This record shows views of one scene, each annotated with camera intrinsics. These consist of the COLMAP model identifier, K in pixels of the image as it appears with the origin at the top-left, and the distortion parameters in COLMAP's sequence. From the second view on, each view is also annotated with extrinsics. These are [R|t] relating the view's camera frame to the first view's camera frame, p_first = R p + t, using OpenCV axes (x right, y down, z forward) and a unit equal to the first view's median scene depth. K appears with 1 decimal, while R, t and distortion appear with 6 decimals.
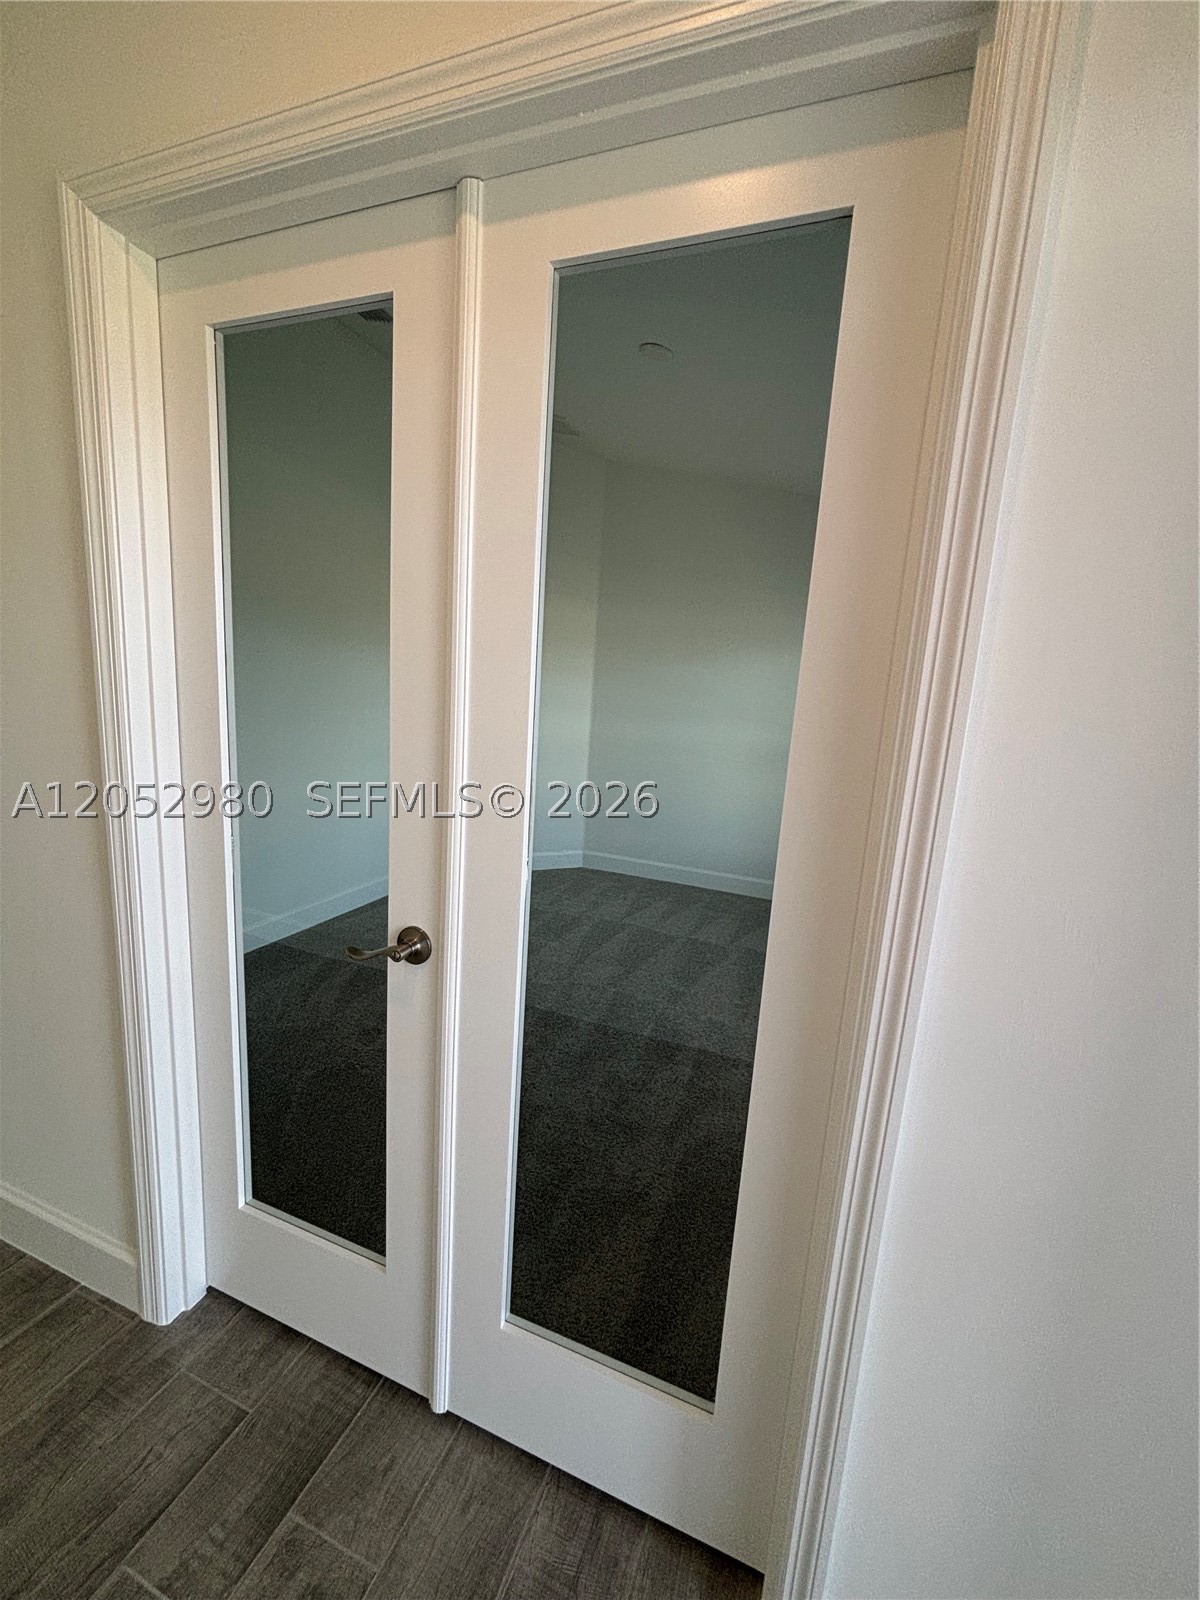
lens RADIAL K [[625.2, 0, 602.9], [0, 625.2, 815.1], [0, 0, 1]] dist [0.000853, 0.000039]
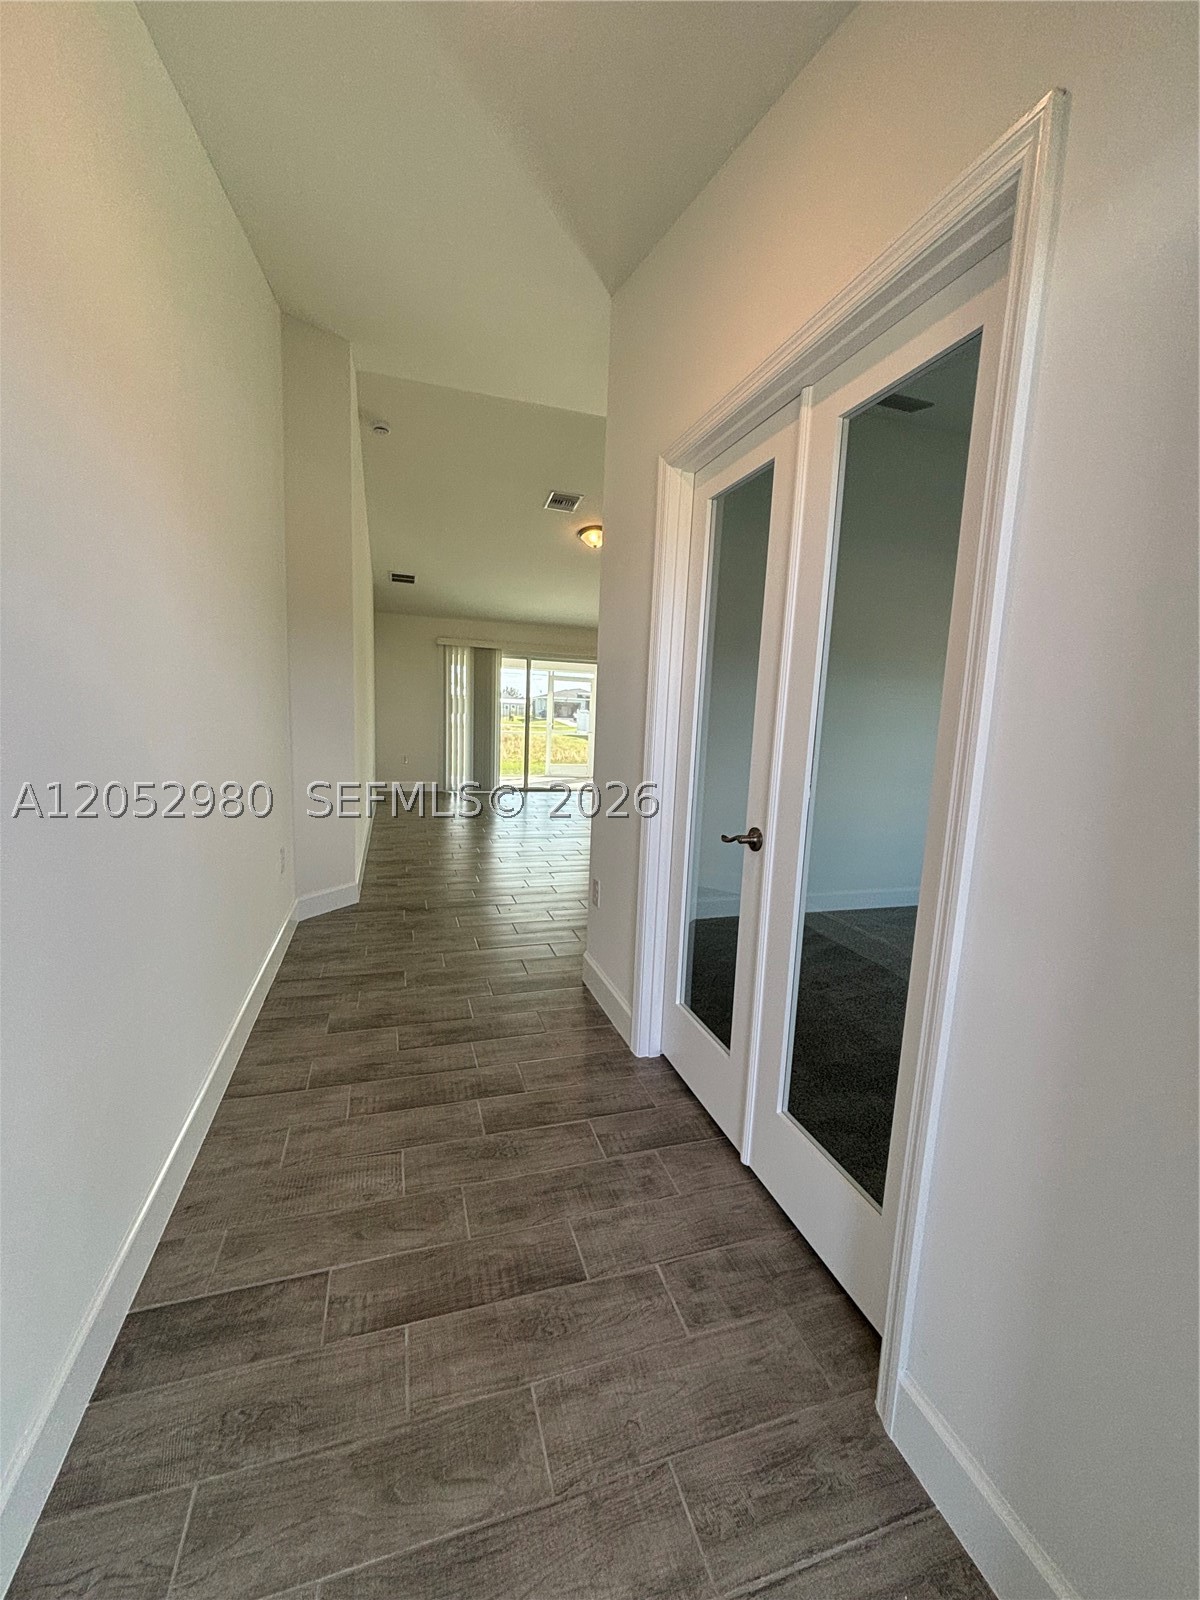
lens RADIAL K [[648.0, 0, 605.0], [0, 648.0, 797.0], [0, 0, 1]] dist [-0.000599, 0.000714]
pose [[0.622024, 0.058457, -0.780813, 0.760884], [-0.127497, 0.991462, -0.027342, 0.195159], [0.772548, 0.116559, 0.624167, -0.351784]]
